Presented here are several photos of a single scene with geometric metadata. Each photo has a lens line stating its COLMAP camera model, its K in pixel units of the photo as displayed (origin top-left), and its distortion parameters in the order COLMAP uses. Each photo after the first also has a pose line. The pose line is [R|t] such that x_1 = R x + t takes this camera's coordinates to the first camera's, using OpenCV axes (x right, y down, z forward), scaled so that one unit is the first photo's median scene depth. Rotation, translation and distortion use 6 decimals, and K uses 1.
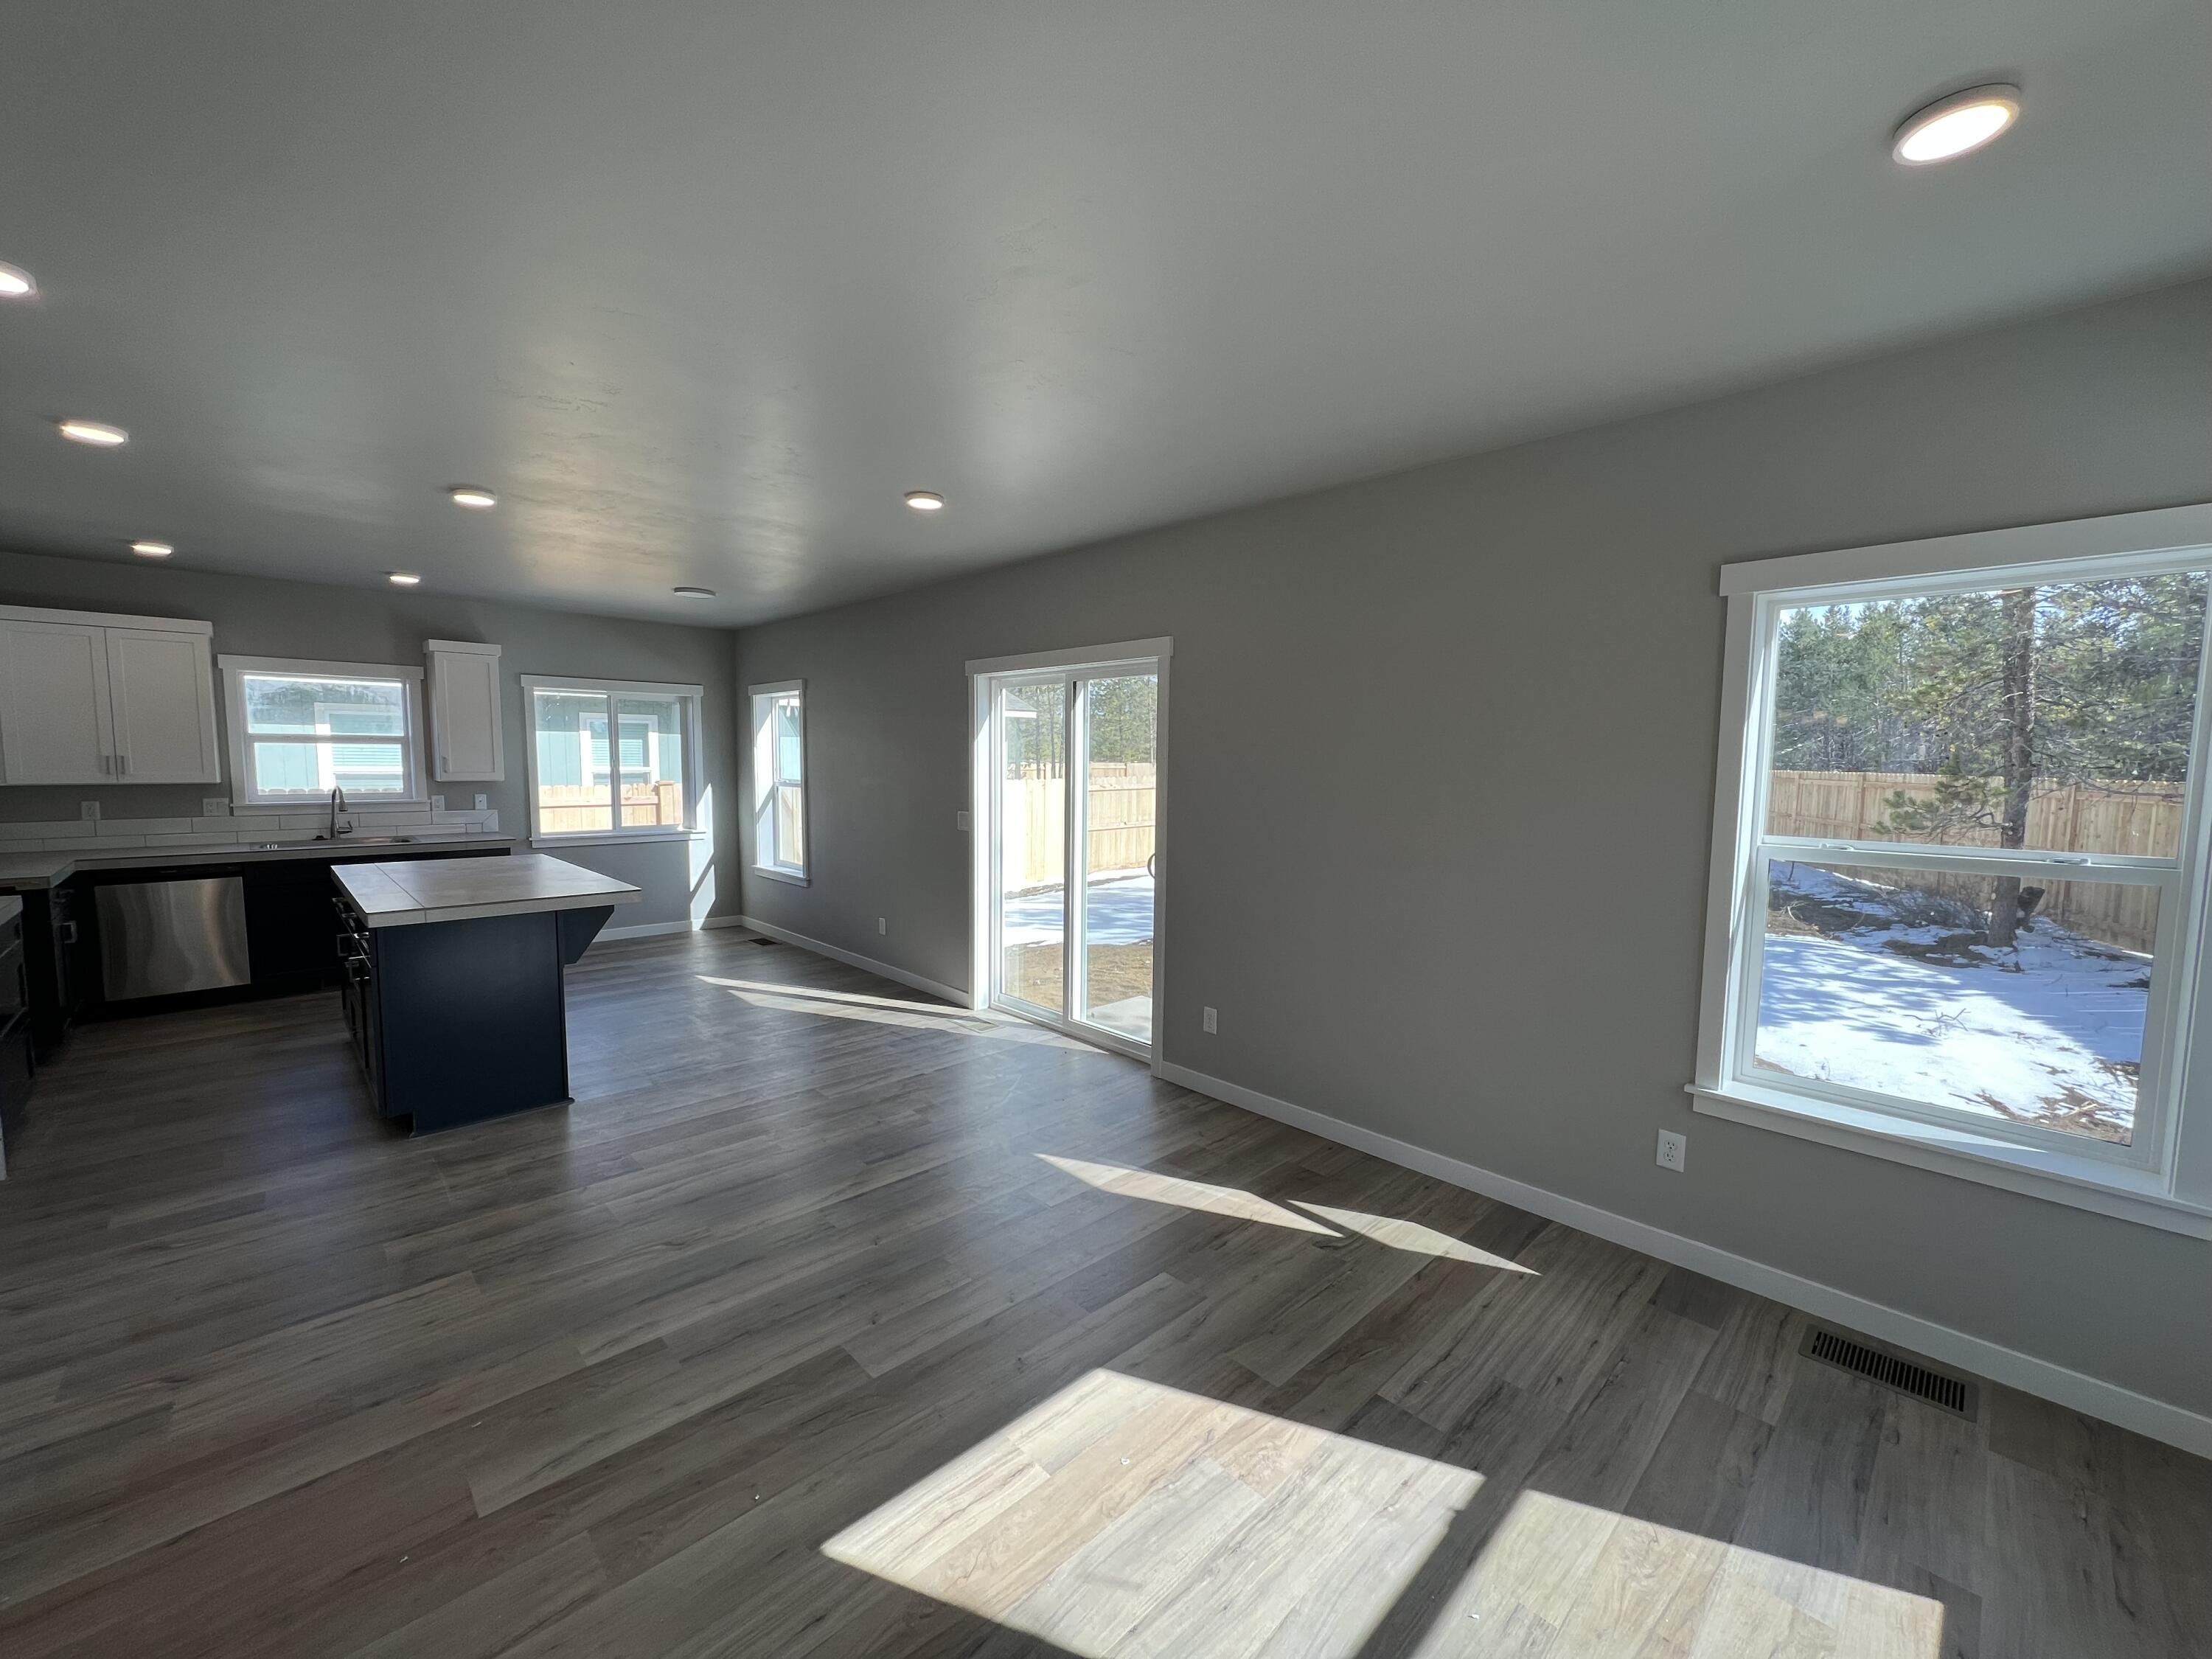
lens RADIAL K [[879.2, 0, 1108.5], [0, 879.2, 834.3], [0, 0, 1]] dist [-0.001989, 0.000243]
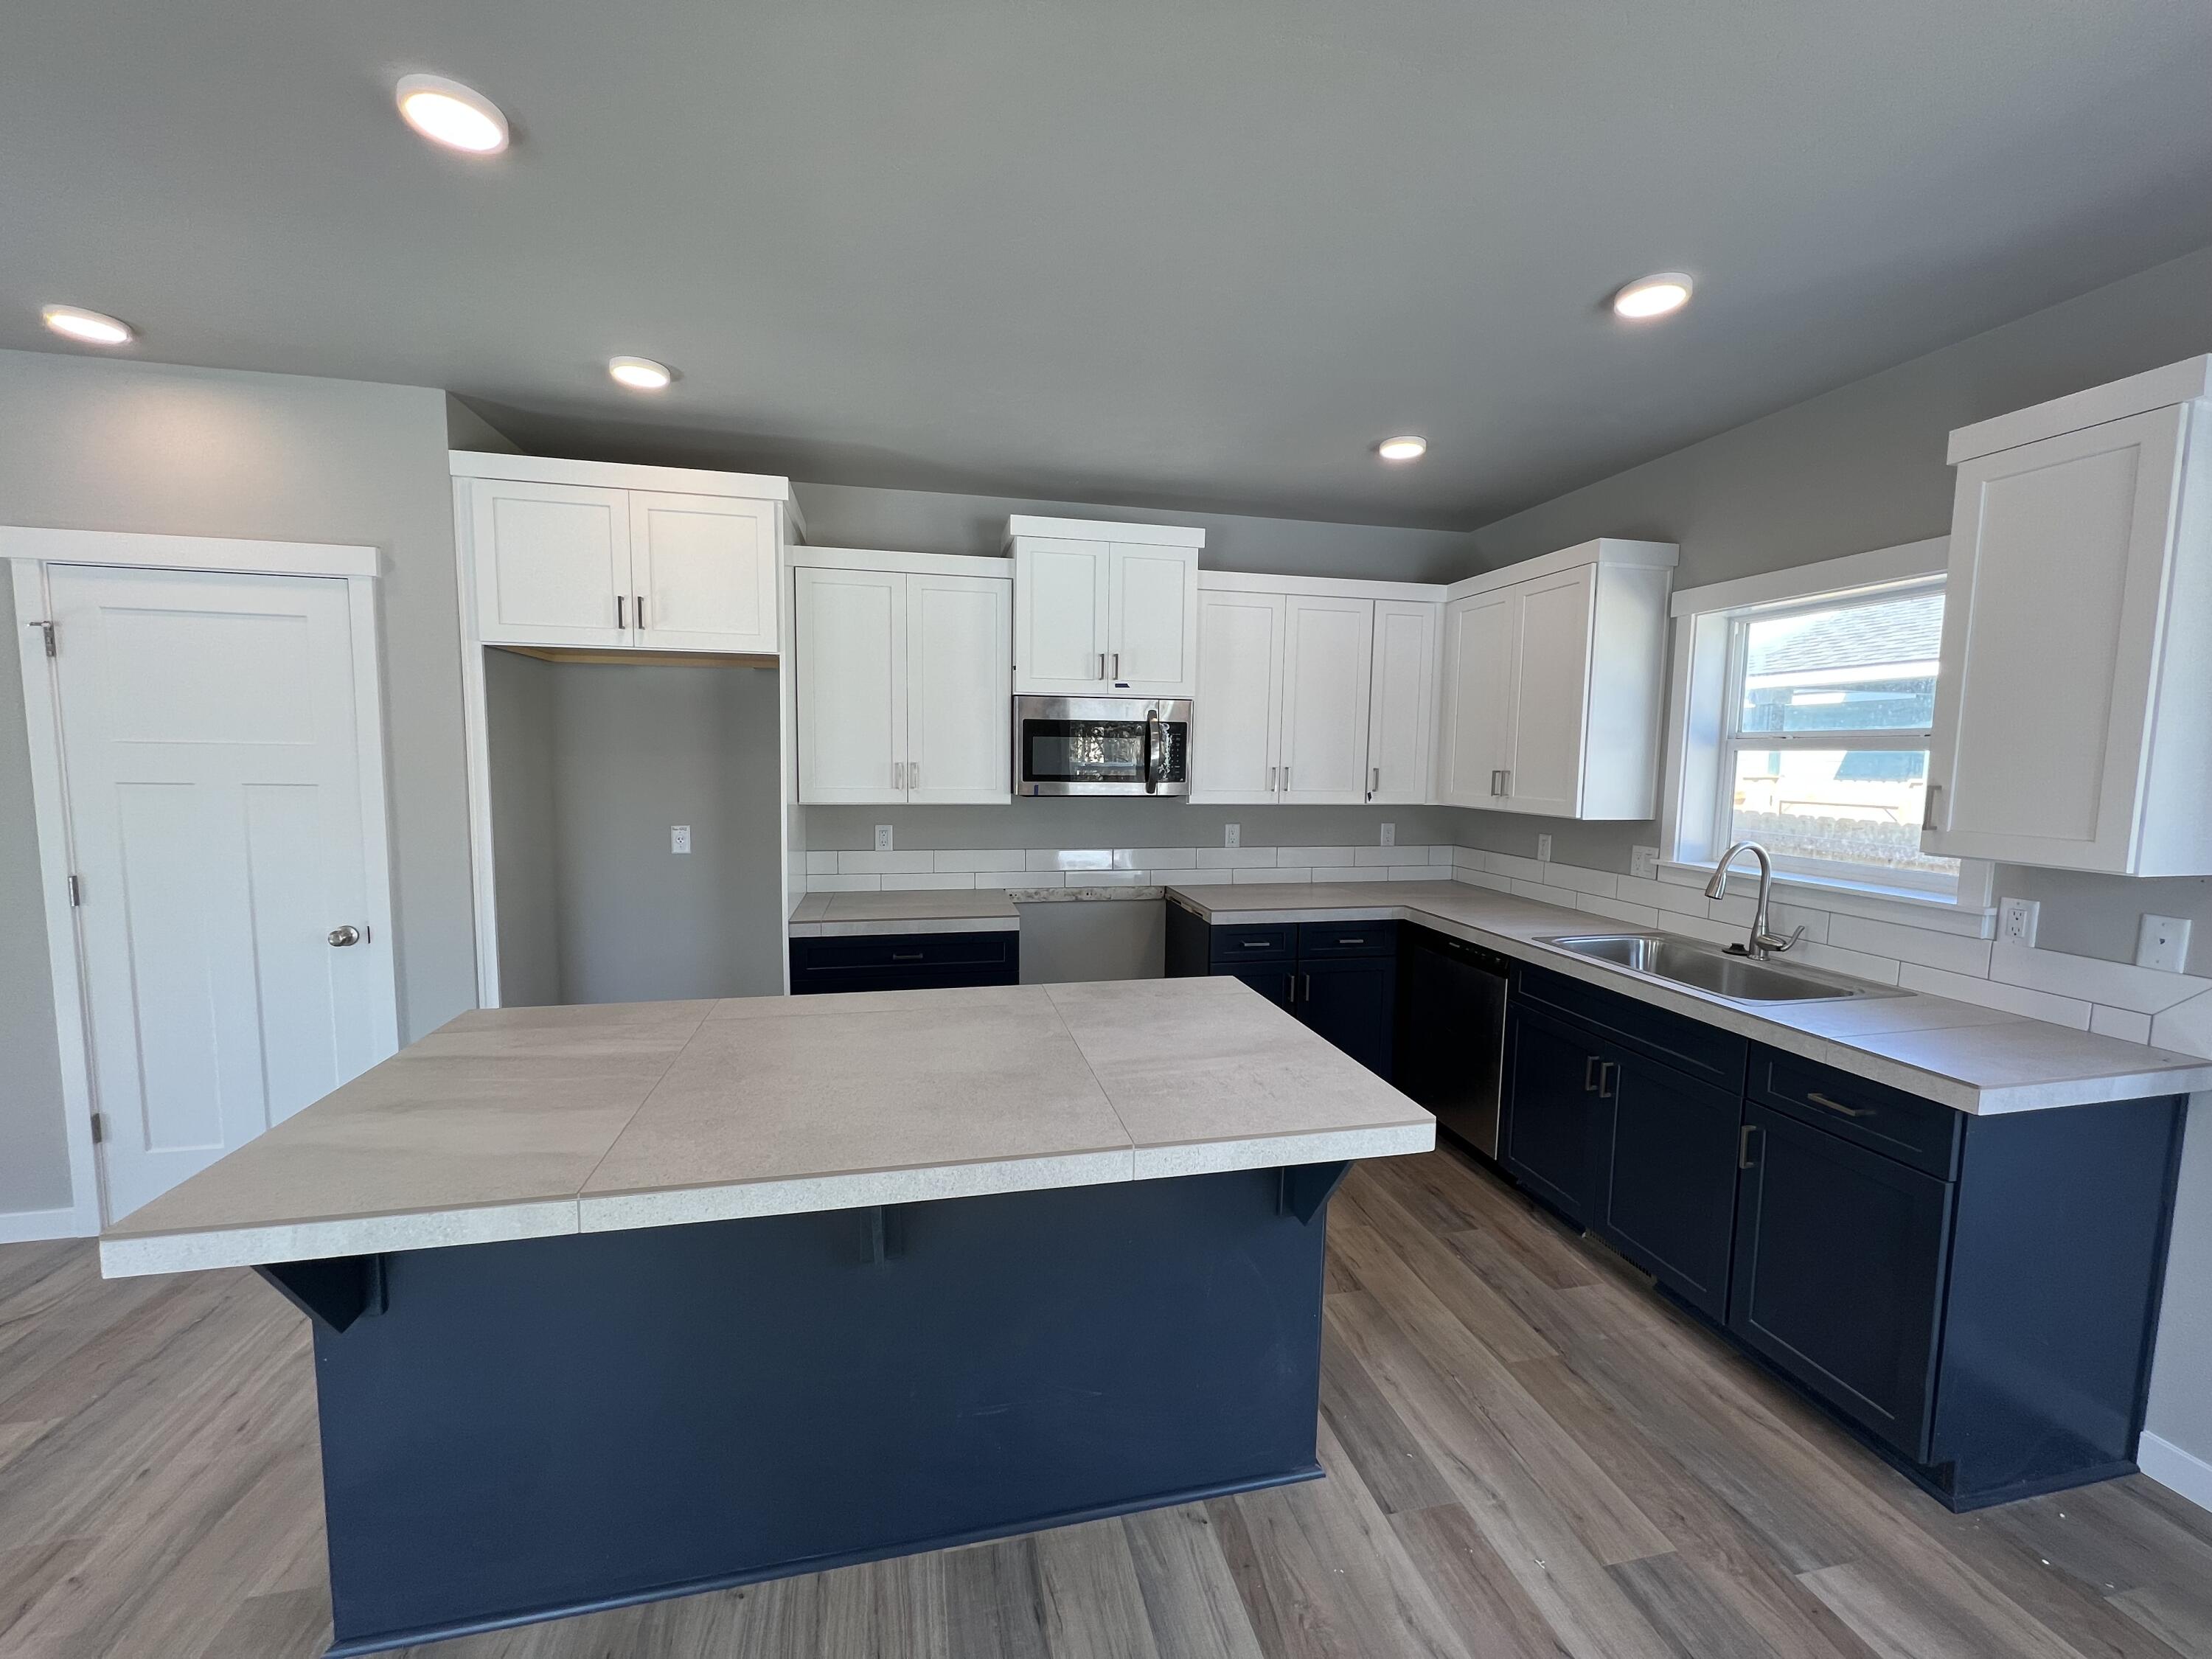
lens RADIAL K [[879.2, 0, 1108.5], [0, 879.2, 834.3], [0, 0, 1]] dist [-0.001989, 0.000243]
pose [[-0.521232, 0.061036, -0.851229, -0.608059], [-0.095185, 0.987058, 0.129061, -0.162708], [0.848090, 0.148295, -0.508677, 1.796364]]
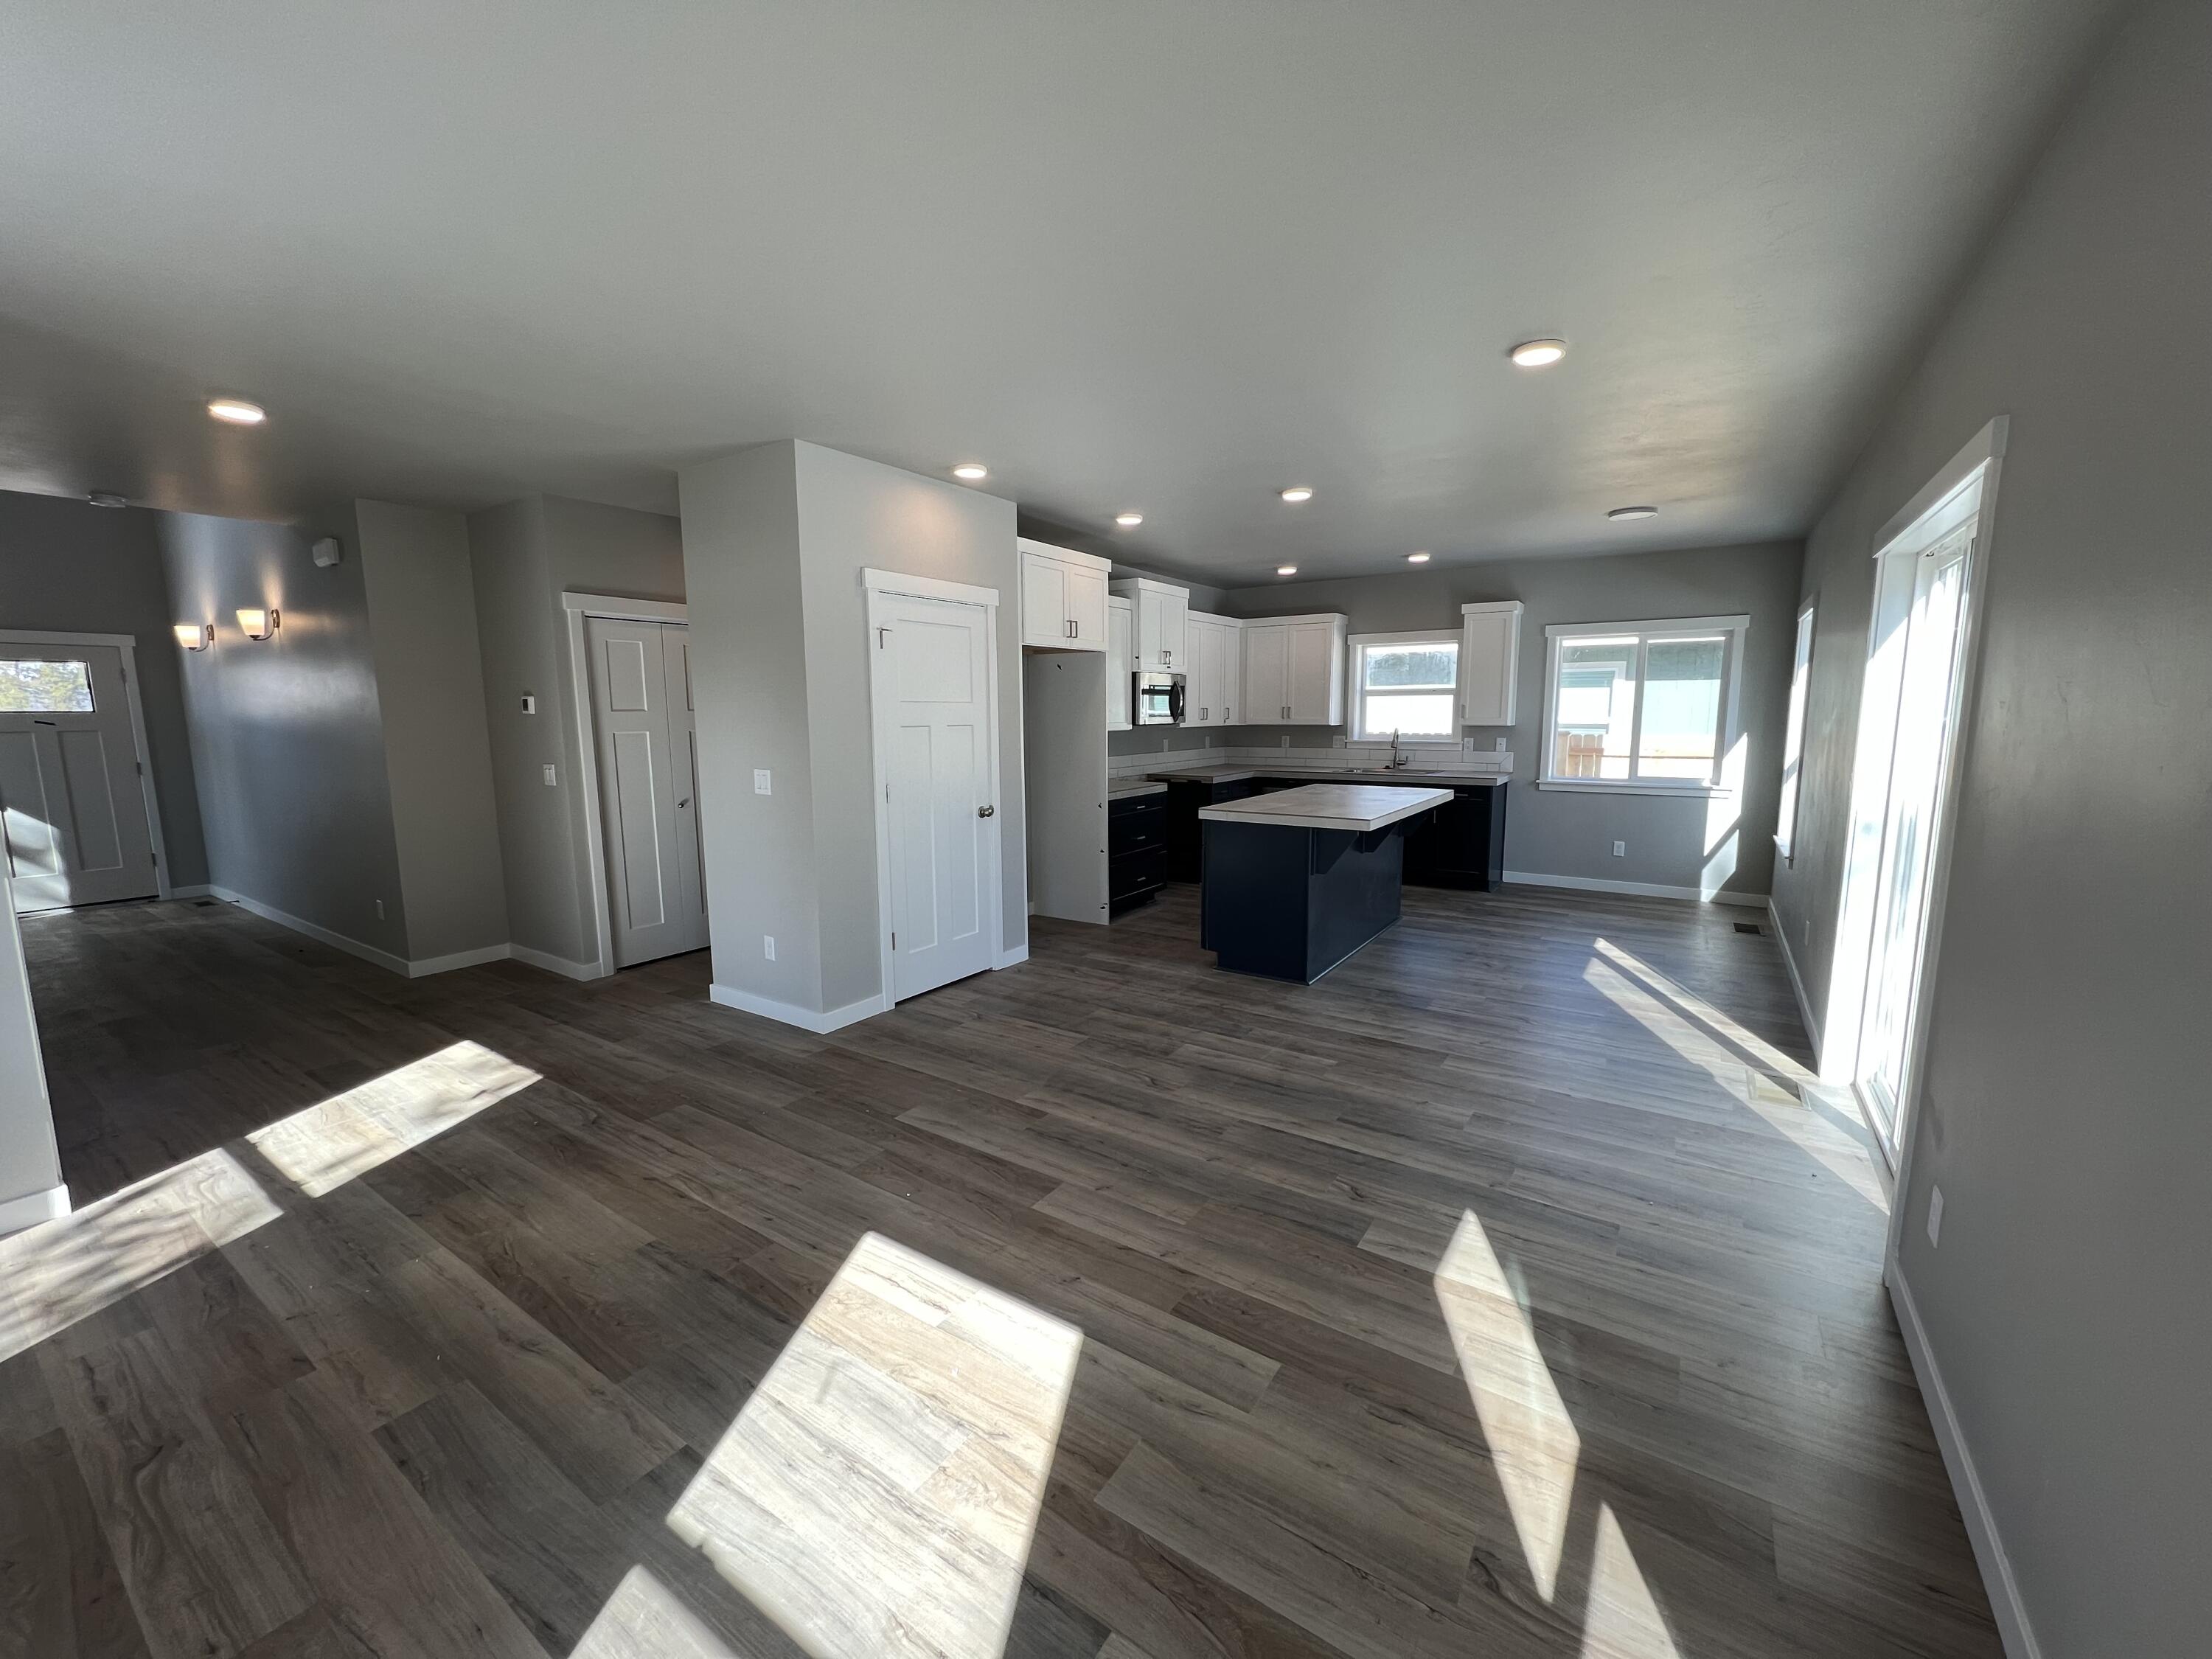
lens RADIAL K [[879.2, 0, 1108.5], [0, 879.2, 834.3], [0, 0, 1]] dist [-0.001989, 0.000243]
pose [[0.211100, 0.124369, -0.969520, 0.605745], [-0.075996, 0.990958, 0.110572, -0.020479], [0.974506, 0.050338, 0.218643, 0.573492]]
